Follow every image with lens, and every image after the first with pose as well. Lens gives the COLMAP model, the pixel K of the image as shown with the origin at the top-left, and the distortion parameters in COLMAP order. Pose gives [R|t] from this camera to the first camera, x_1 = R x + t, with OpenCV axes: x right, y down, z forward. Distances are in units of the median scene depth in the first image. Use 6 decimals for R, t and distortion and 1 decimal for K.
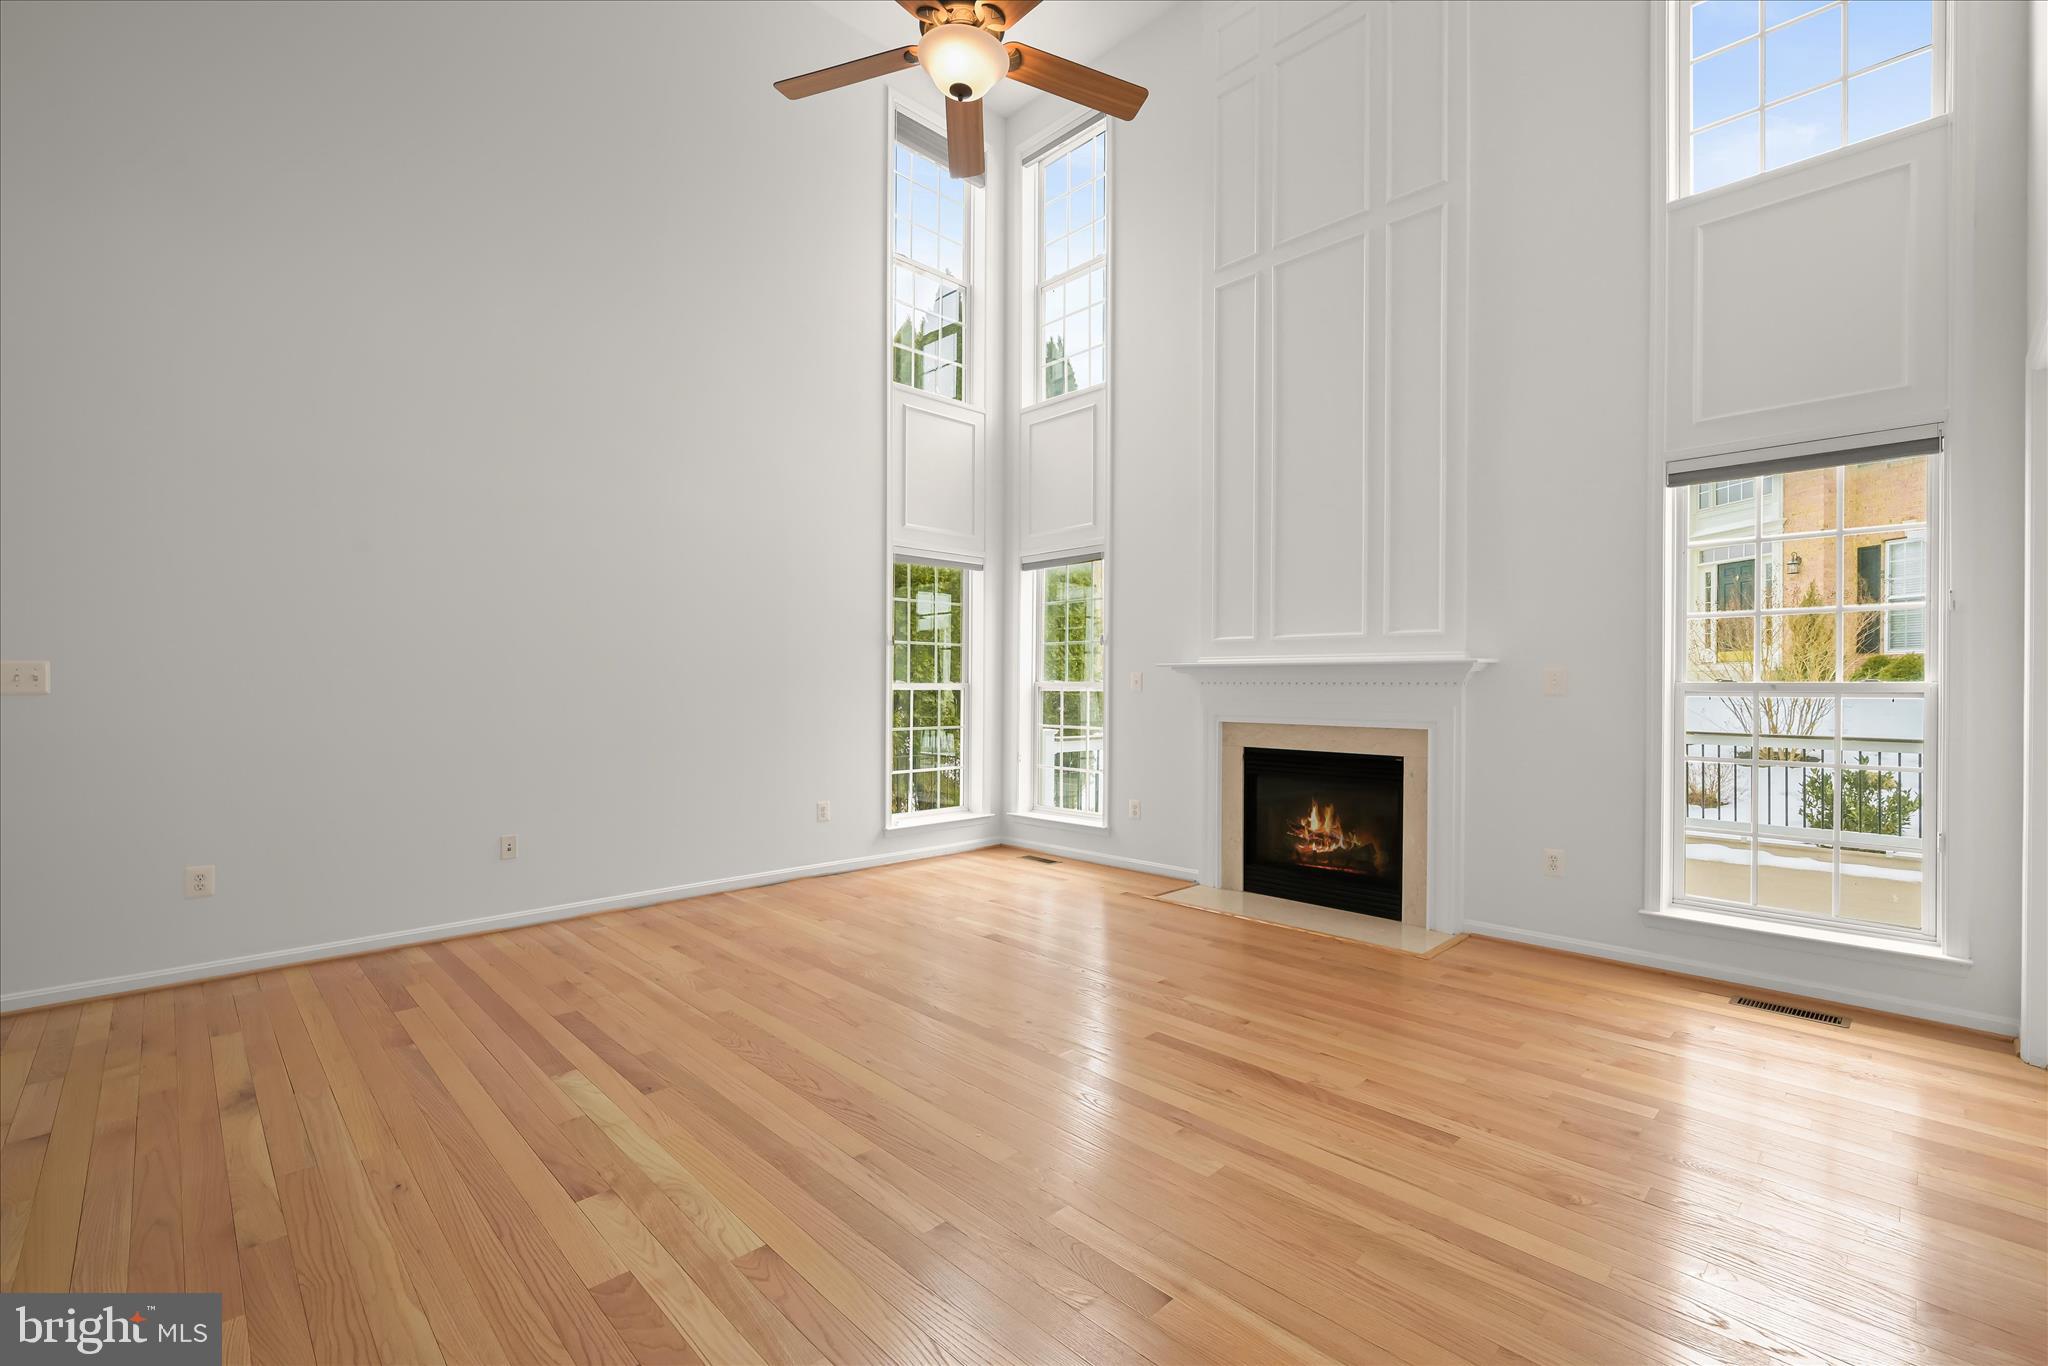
lens RADIAL K [[876.4, 0, 1024.0], [0, 876.4, 683.0], [0, 0, 1]] dist [-0.000257, 0.000257]
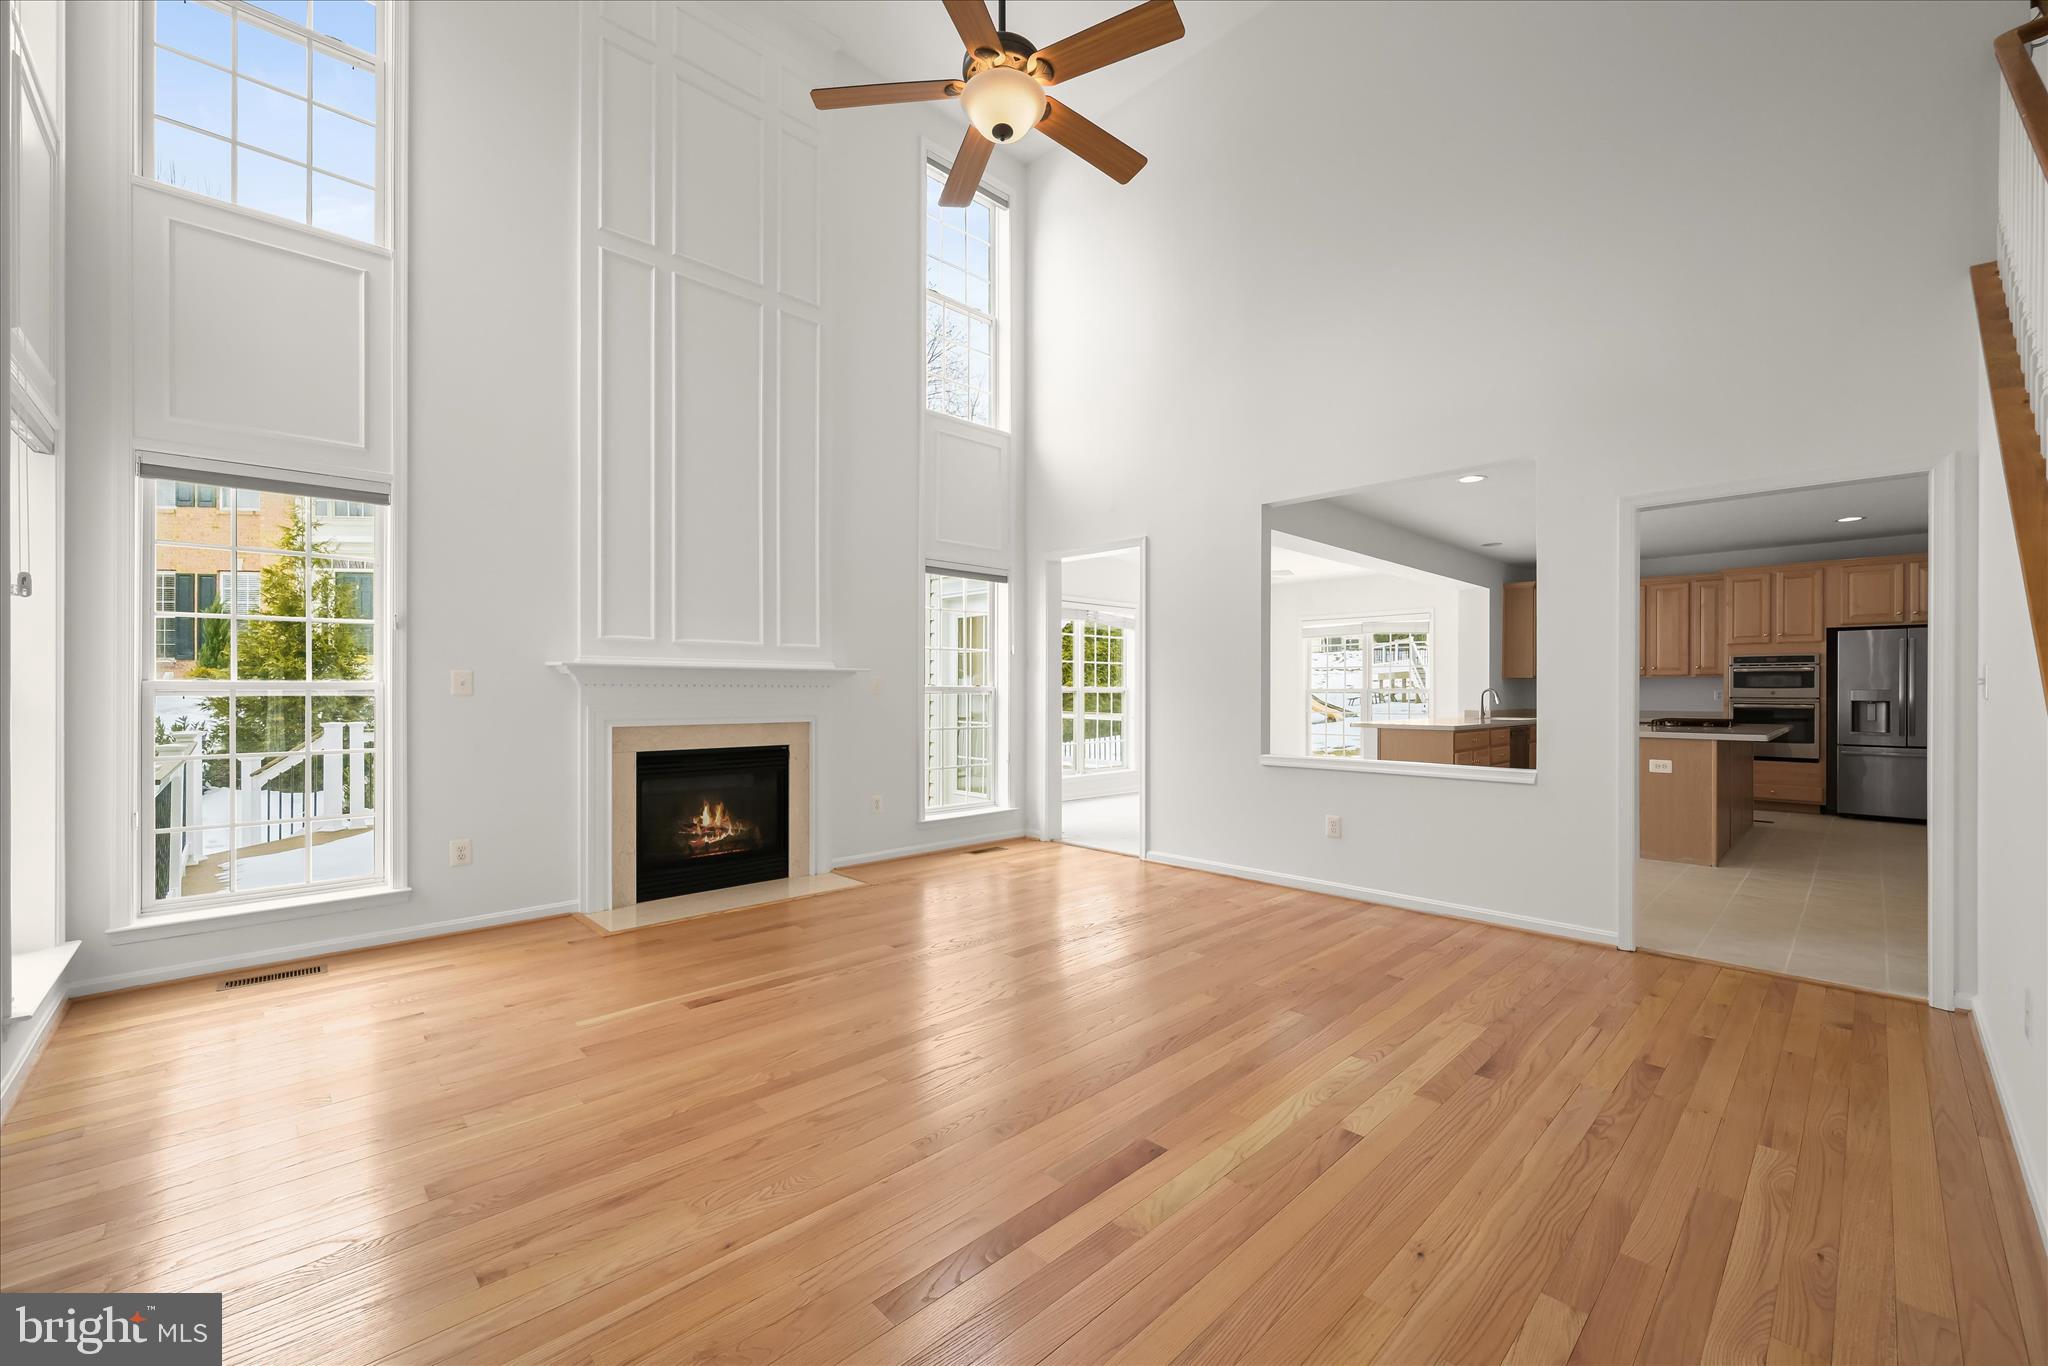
lens RADIAL K [[818.1, 0, 1016.9], [0, 818.1, 689.1], [0, 0, 1]] dist [-0.001776, 0.000204]
pose [[0.018825, -0.001838, 0.999821, -0.745300], [-0.005001, 0.999986, 0.001932, 0.000713], [-0.999810, -0.005036, 0.018815, 0.671782]]
